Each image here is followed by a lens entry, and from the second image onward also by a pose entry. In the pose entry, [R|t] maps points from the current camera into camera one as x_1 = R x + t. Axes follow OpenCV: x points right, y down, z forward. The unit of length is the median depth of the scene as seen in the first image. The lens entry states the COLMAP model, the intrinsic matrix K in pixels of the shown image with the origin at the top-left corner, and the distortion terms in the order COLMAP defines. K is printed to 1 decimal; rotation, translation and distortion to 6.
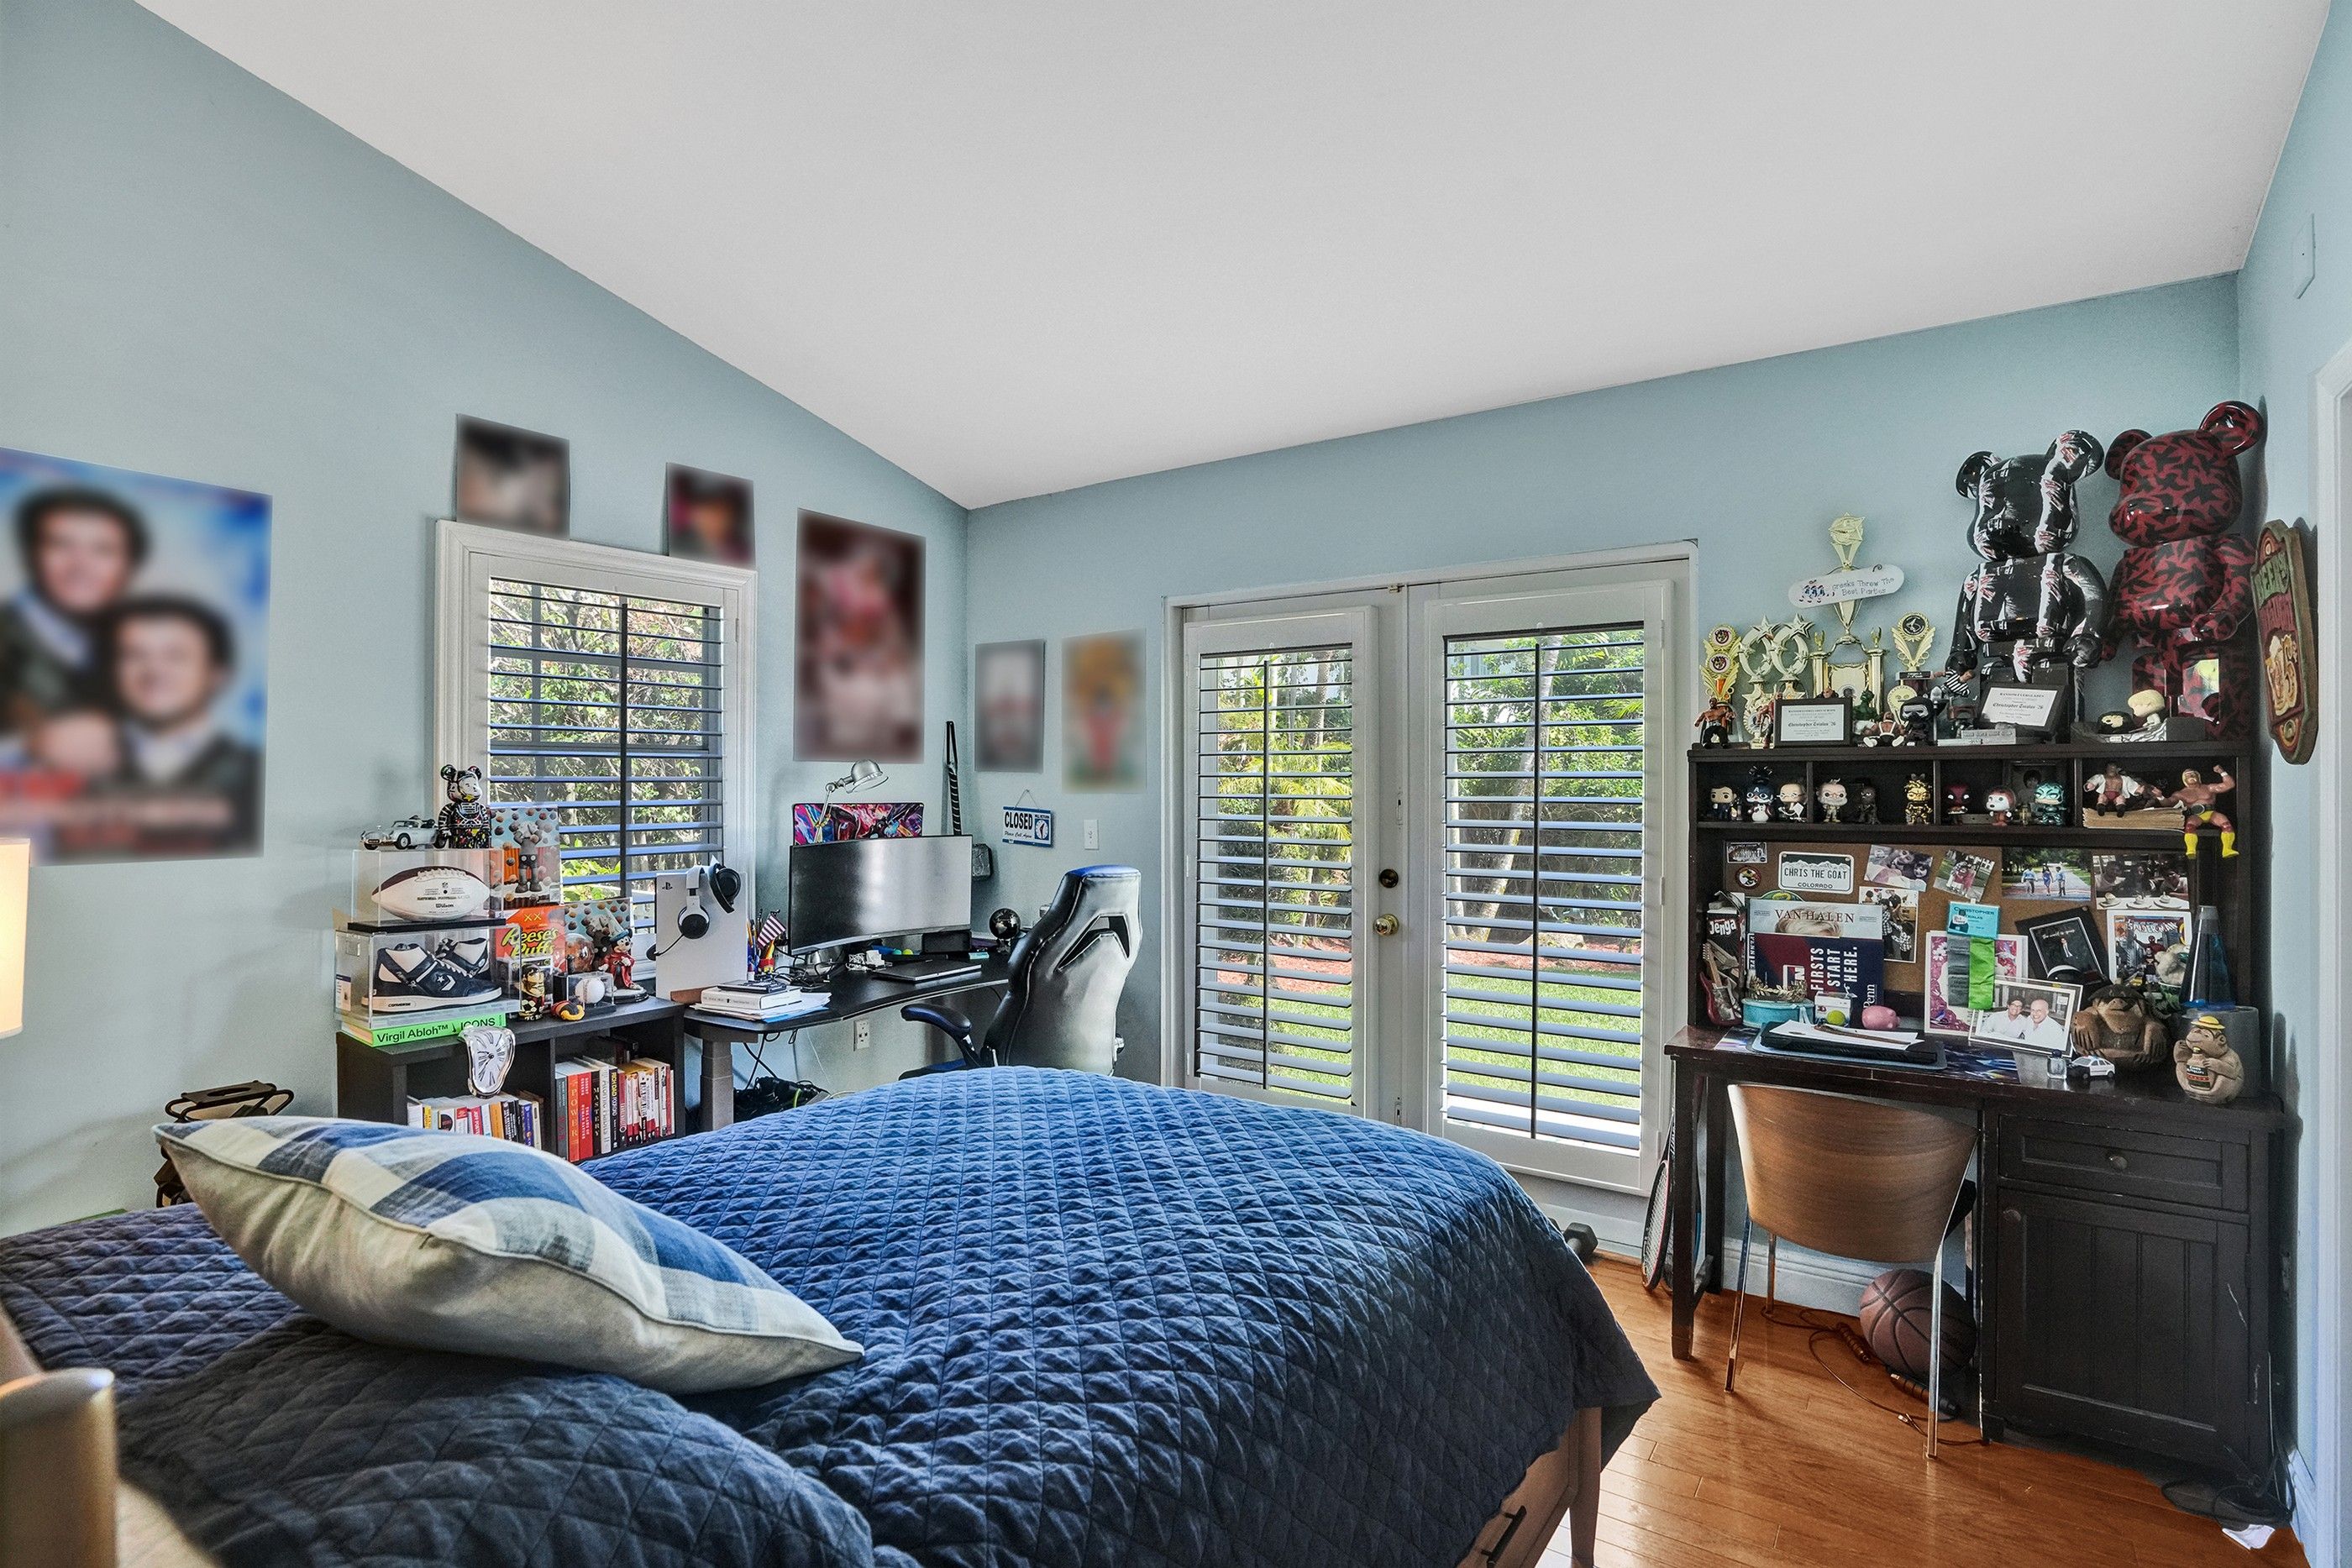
lens RADIAL K [[1163.3, 0, 1177.4], [0, 1163.3, 764.9], [0, 0, 1]] dist [-0.070686, 0.030530]
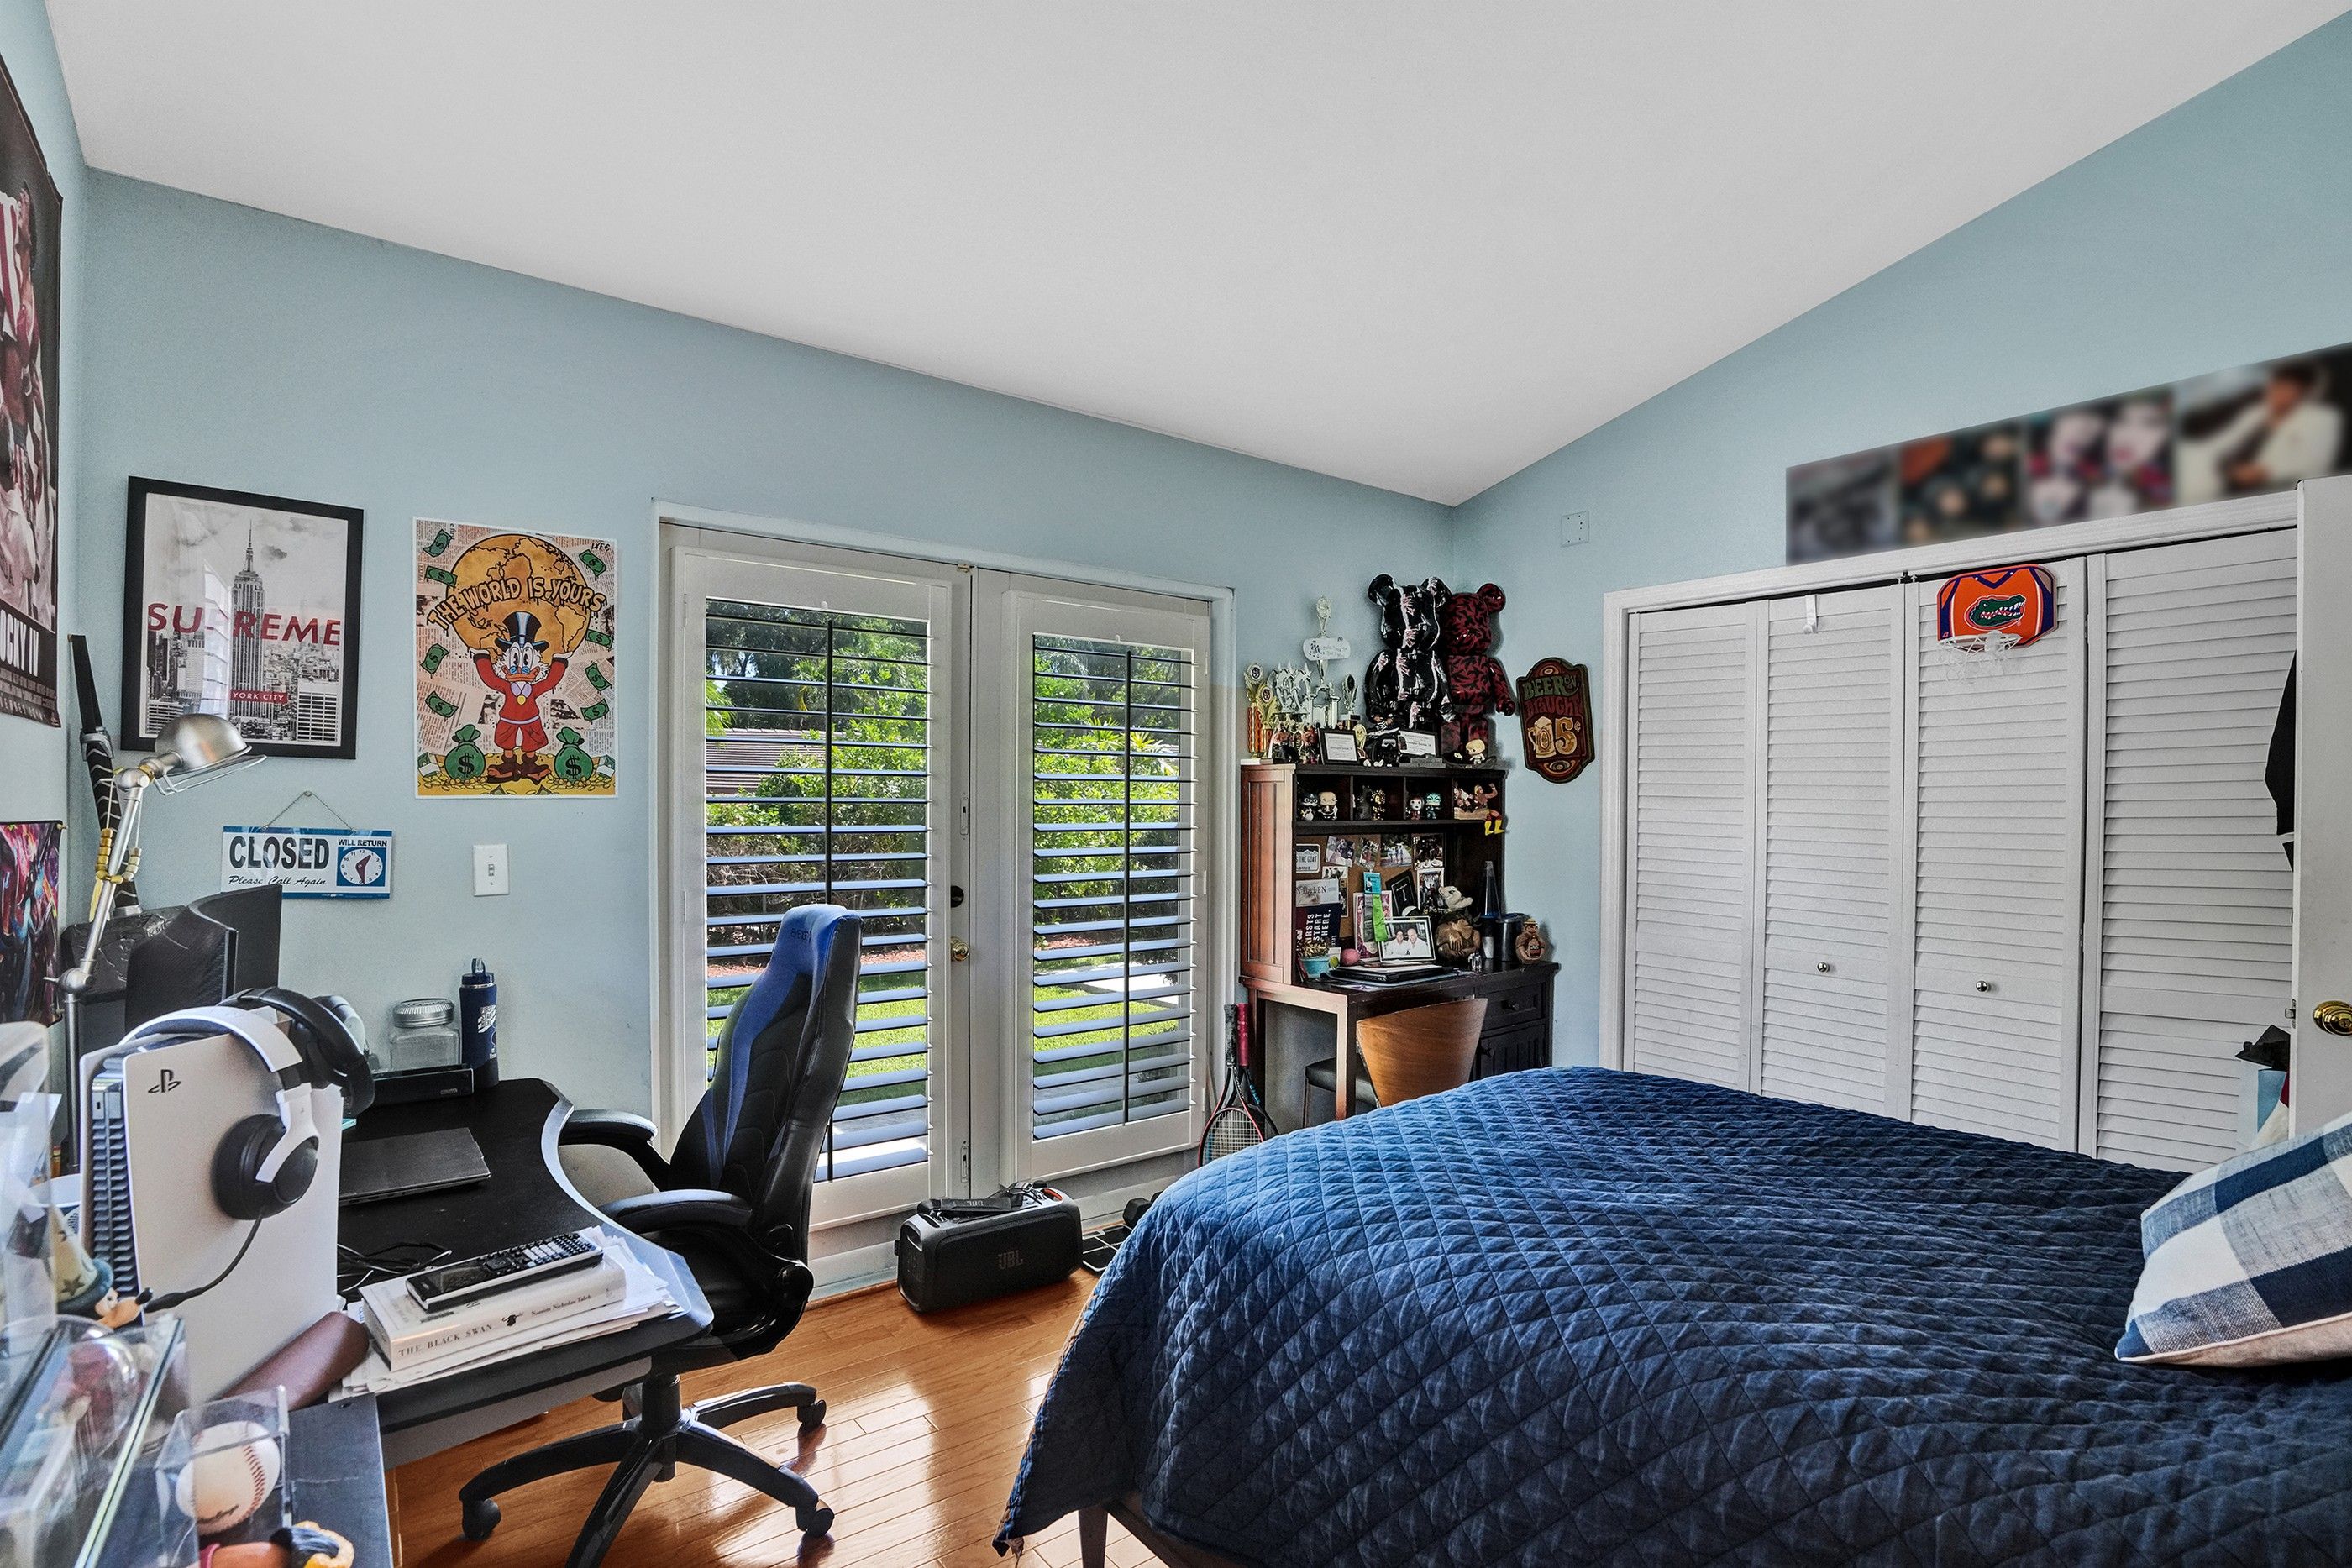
lens RADIAL K [[1129.0, 0, 1209.9], [0, 1129.0, 795.6], [0, 0, 1]] dist [-0.071391, 0.065862]
pose [[0.271264, 0.010626, 0.962446, -0.780913], [-0.014395, 0.999872, -0.006982, 0.032854], [-0.962397, -0.011960, 0.271383, 0.778128]]
